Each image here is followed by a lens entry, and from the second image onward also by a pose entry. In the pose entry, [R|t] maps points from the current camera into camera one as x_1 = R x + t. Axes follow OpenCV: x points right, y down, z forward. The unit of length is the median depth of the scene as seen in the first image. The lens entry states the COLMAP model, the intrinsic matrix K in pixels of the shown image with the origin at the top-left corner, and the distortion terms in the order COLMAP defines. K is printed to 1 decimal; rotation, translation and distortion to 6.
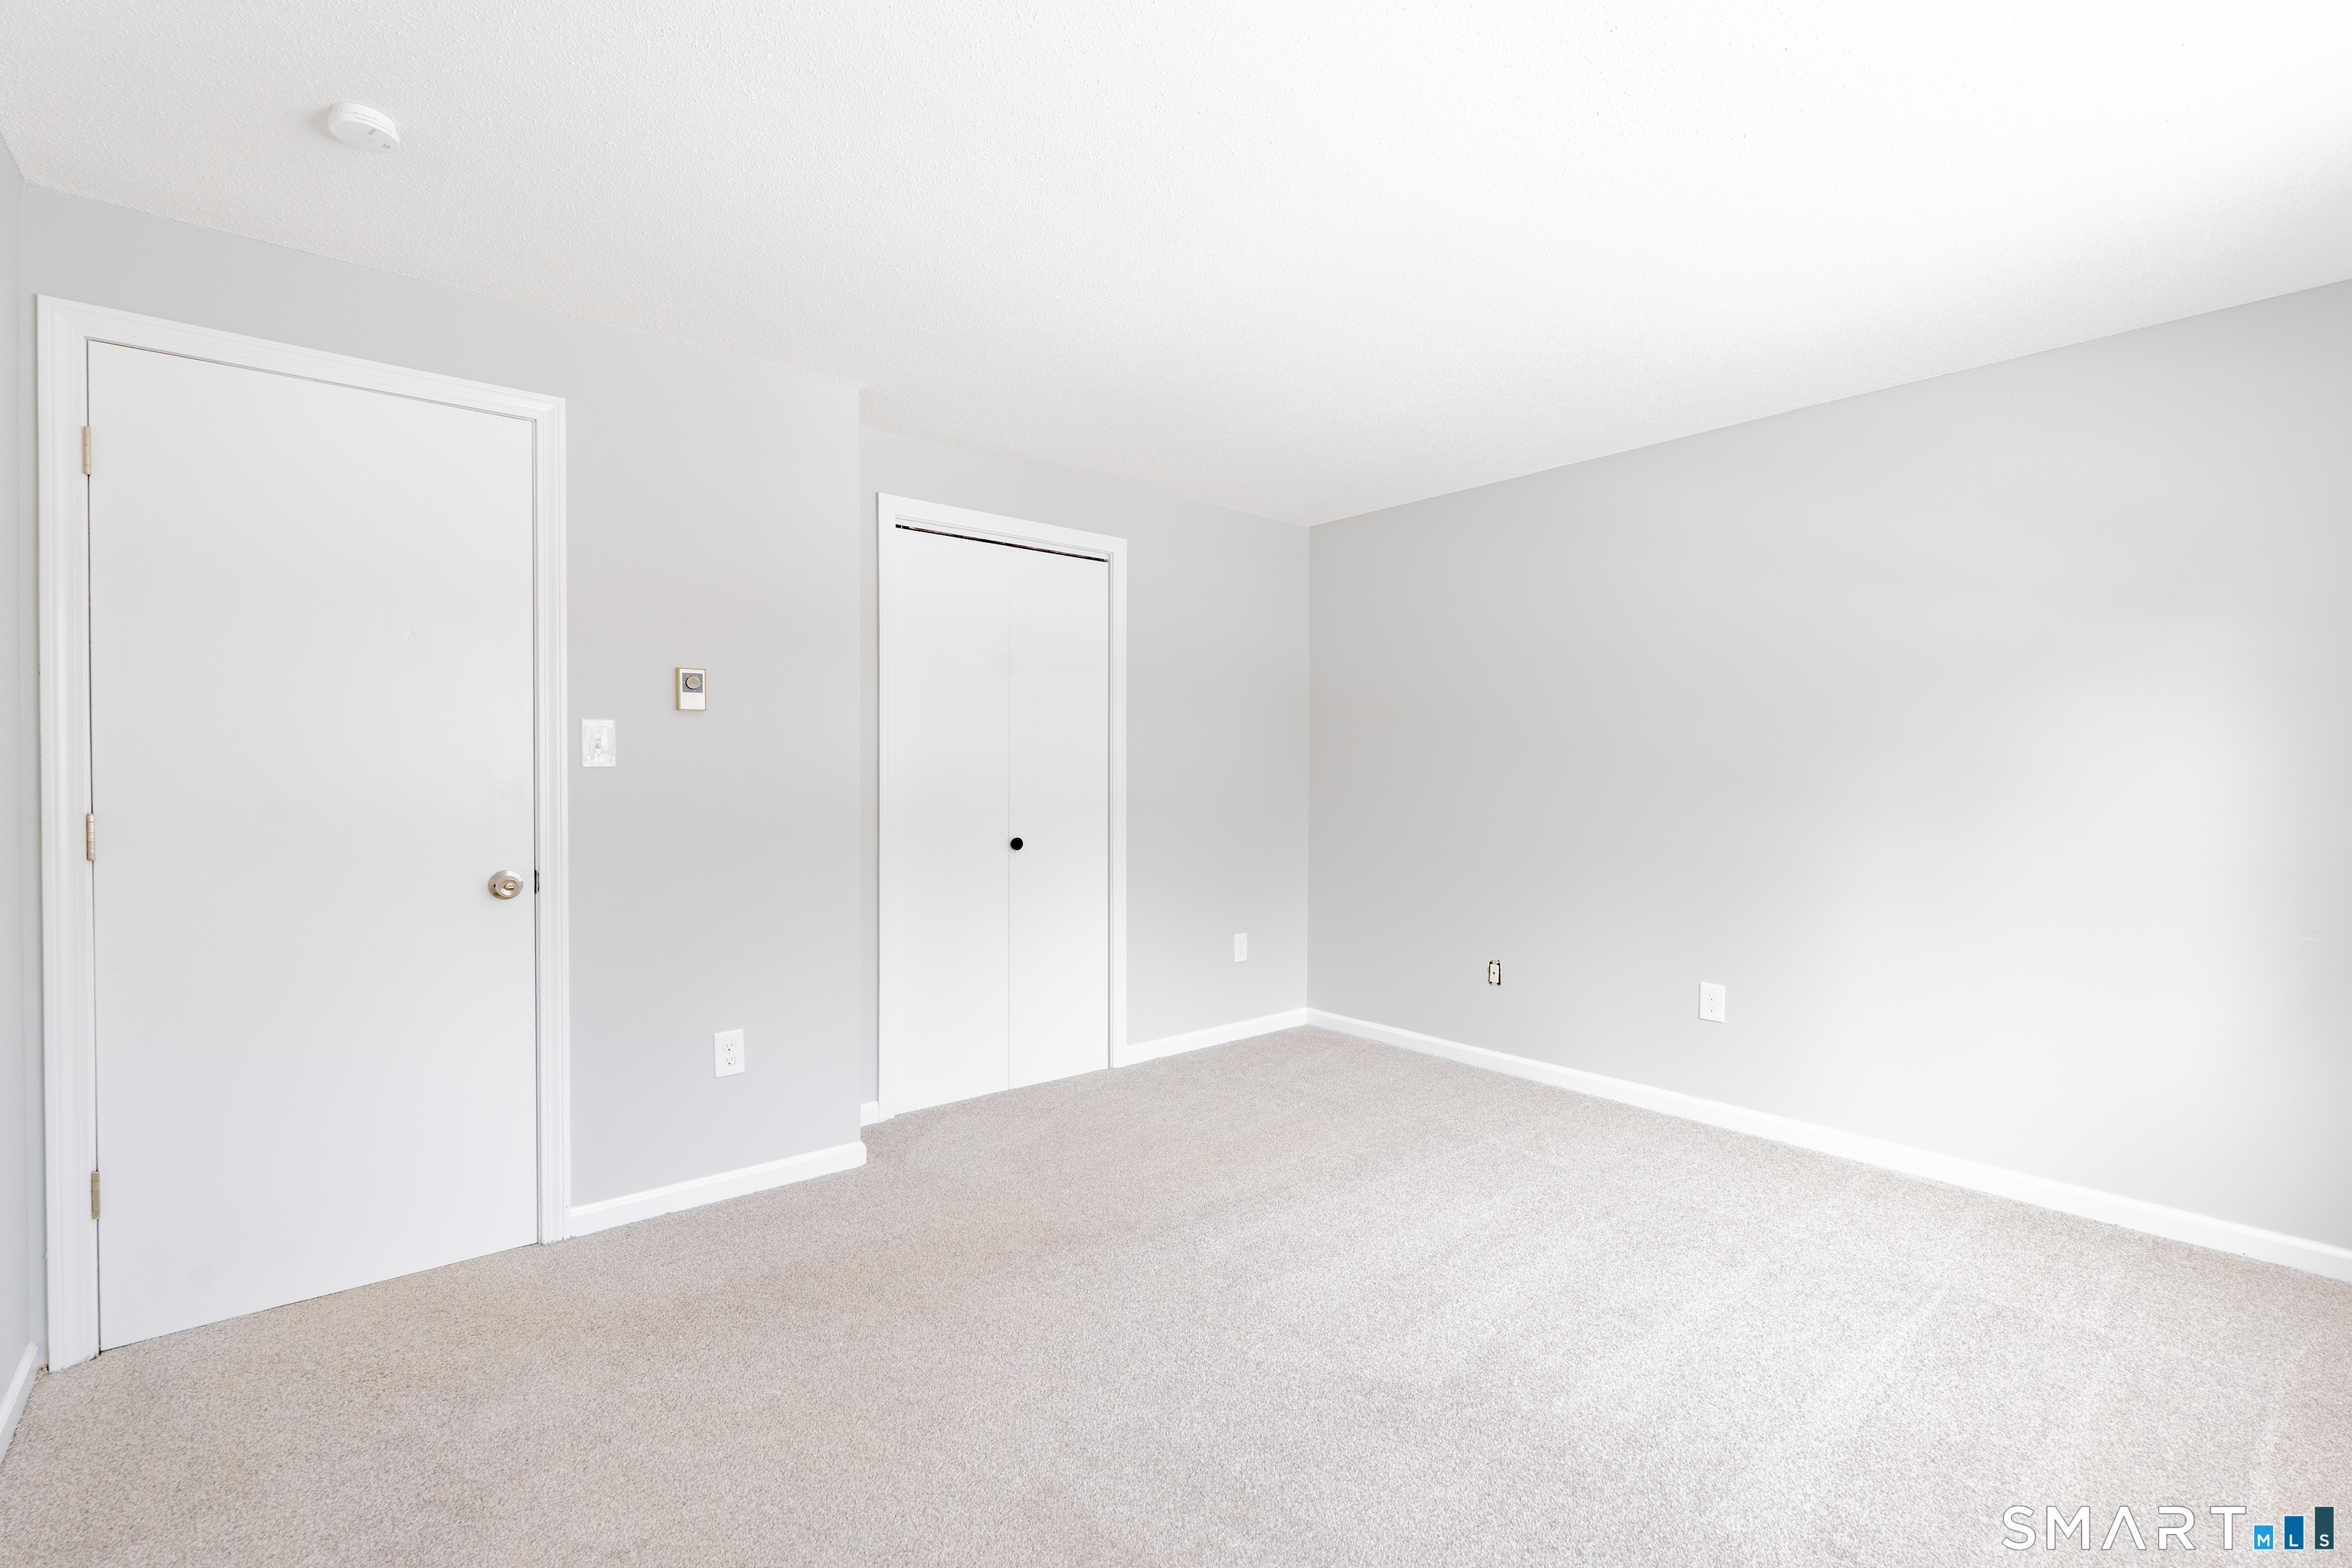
lens RADIAL K [[1046.2, 0, 1169.4], [0, 1046.2, 779.1], [0, 0, 1]] dist [-0.006371, -0.000564]
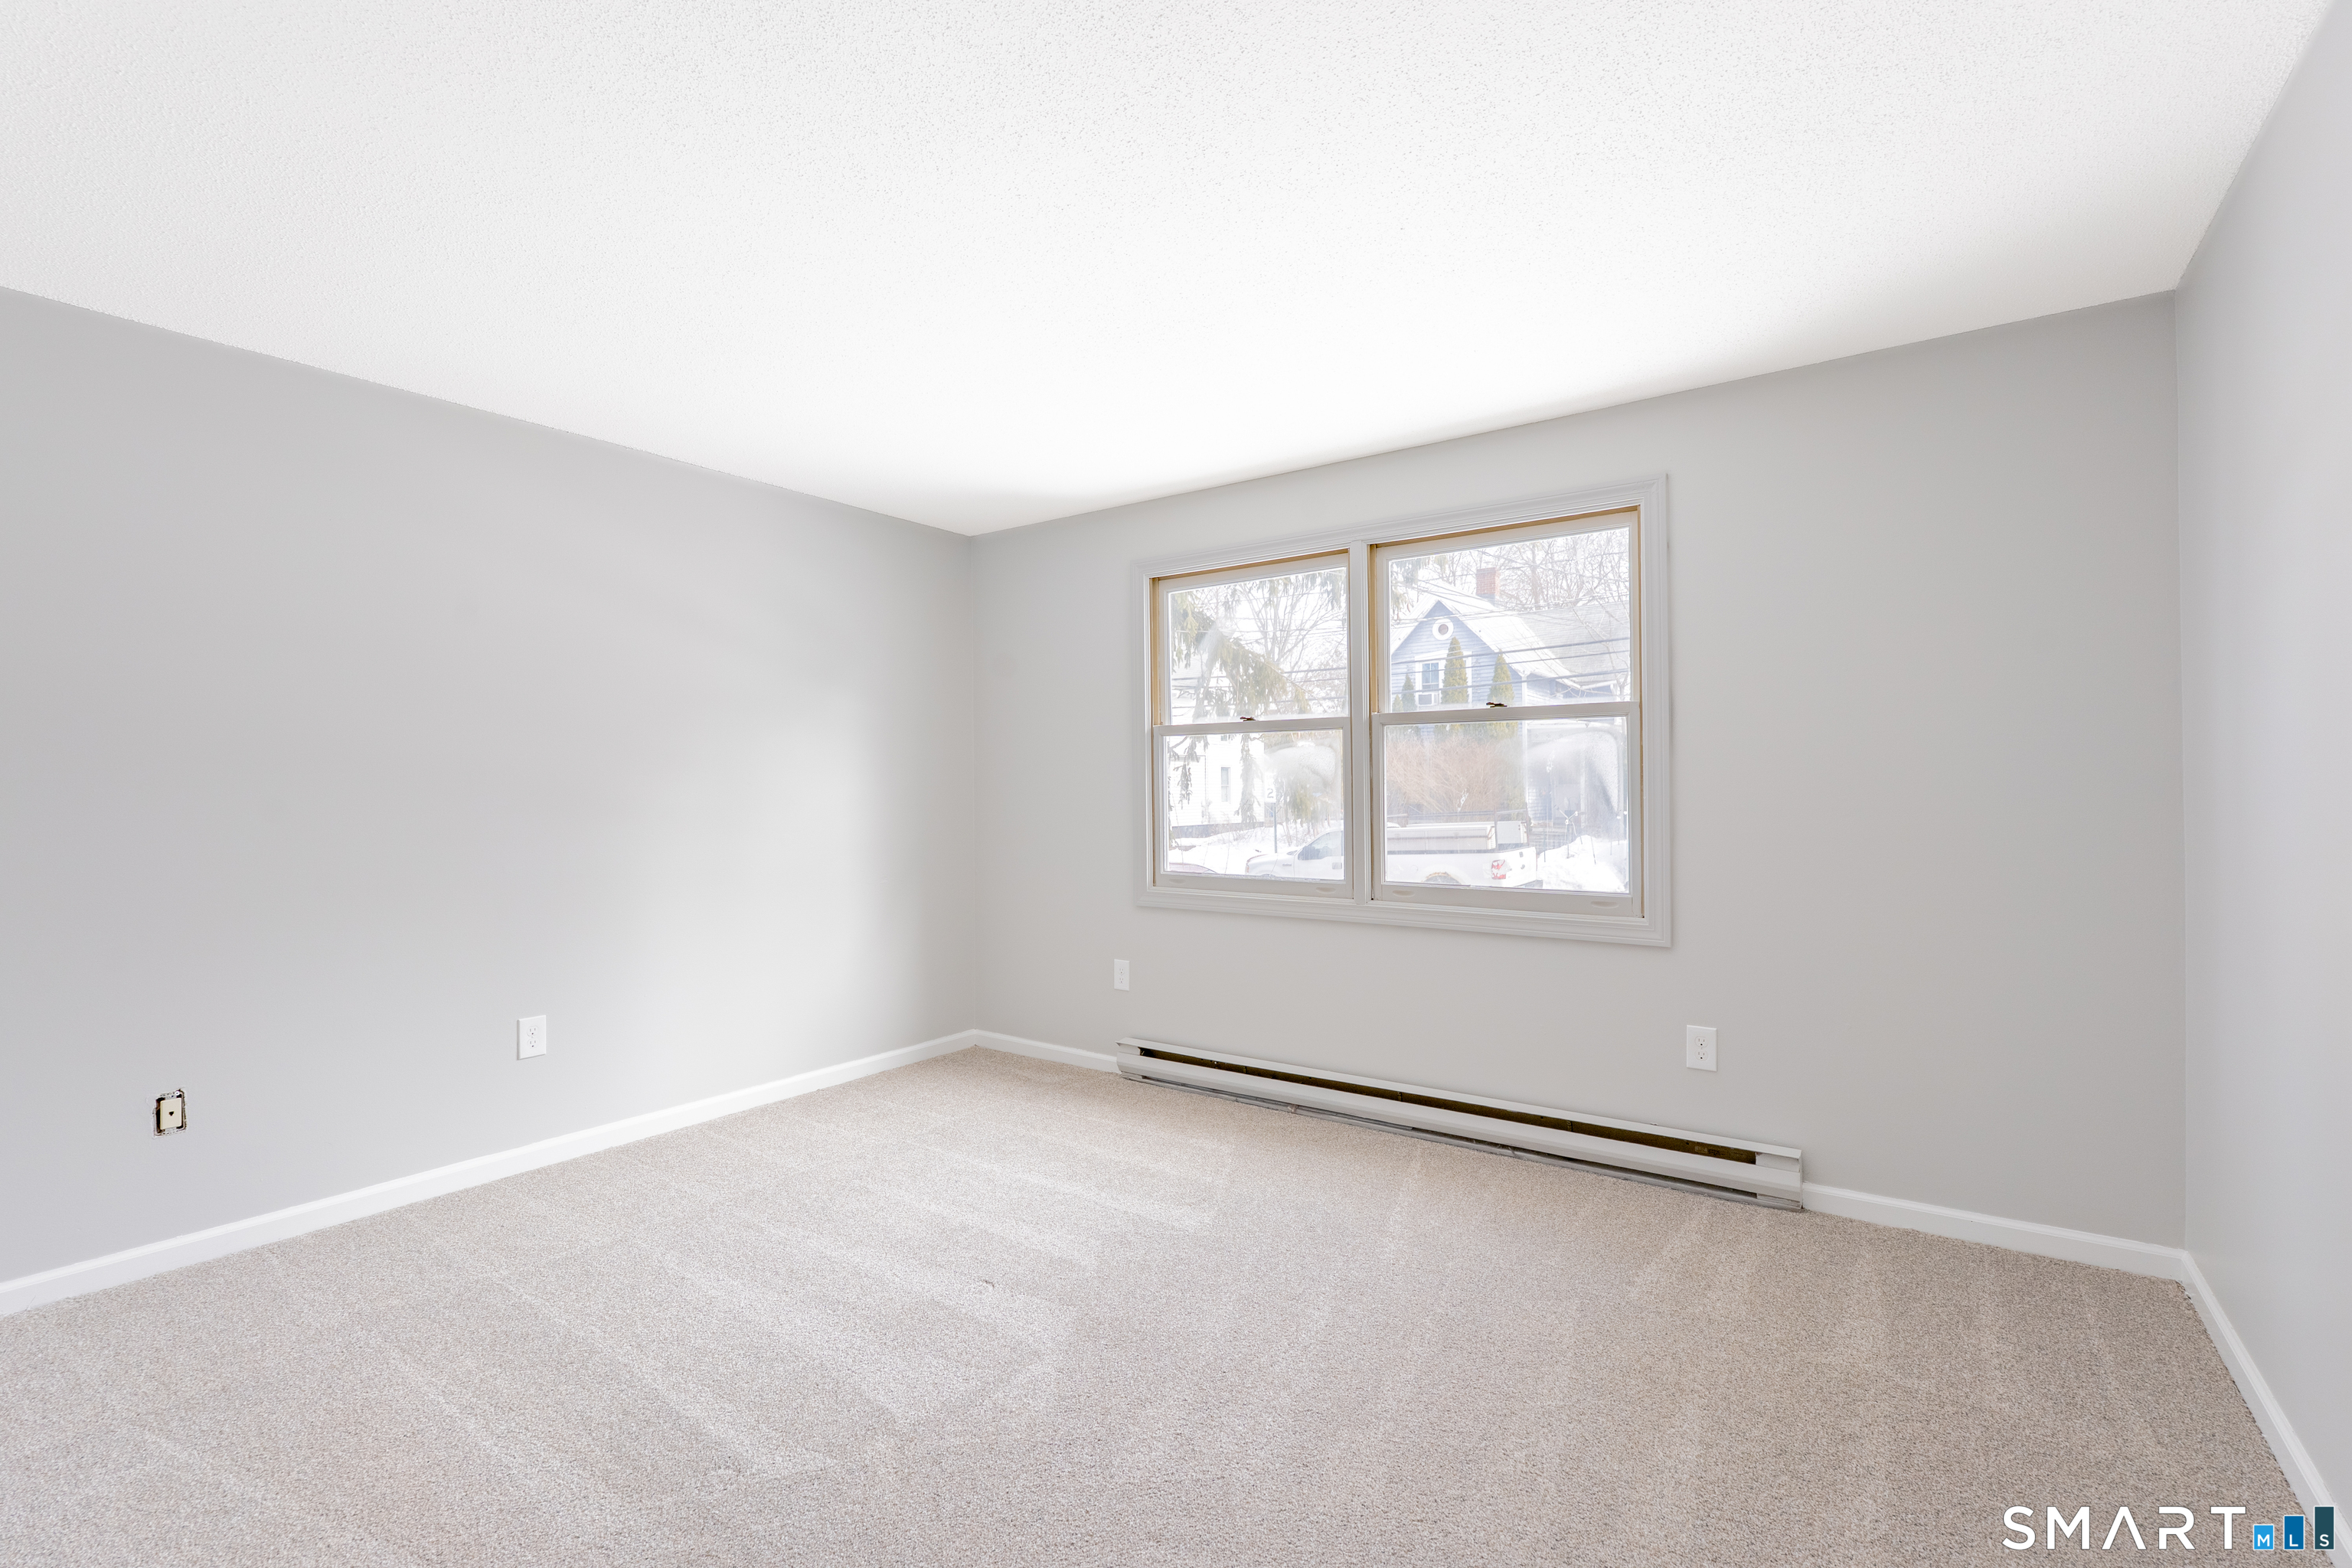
lens RADIAL K [[1046.2, 0, 1177.6], [0, 1046.2, 785.4], [0, 0, 1]] dist [-0.006371, -0.000564]
pose [[-0.261076, -0.000293, 0.965318, -0.641152], [0.010466, 0.999940, 0.003134, -0.008566], [-0.965261, 0.010921, -0.261057, 0.836689]]
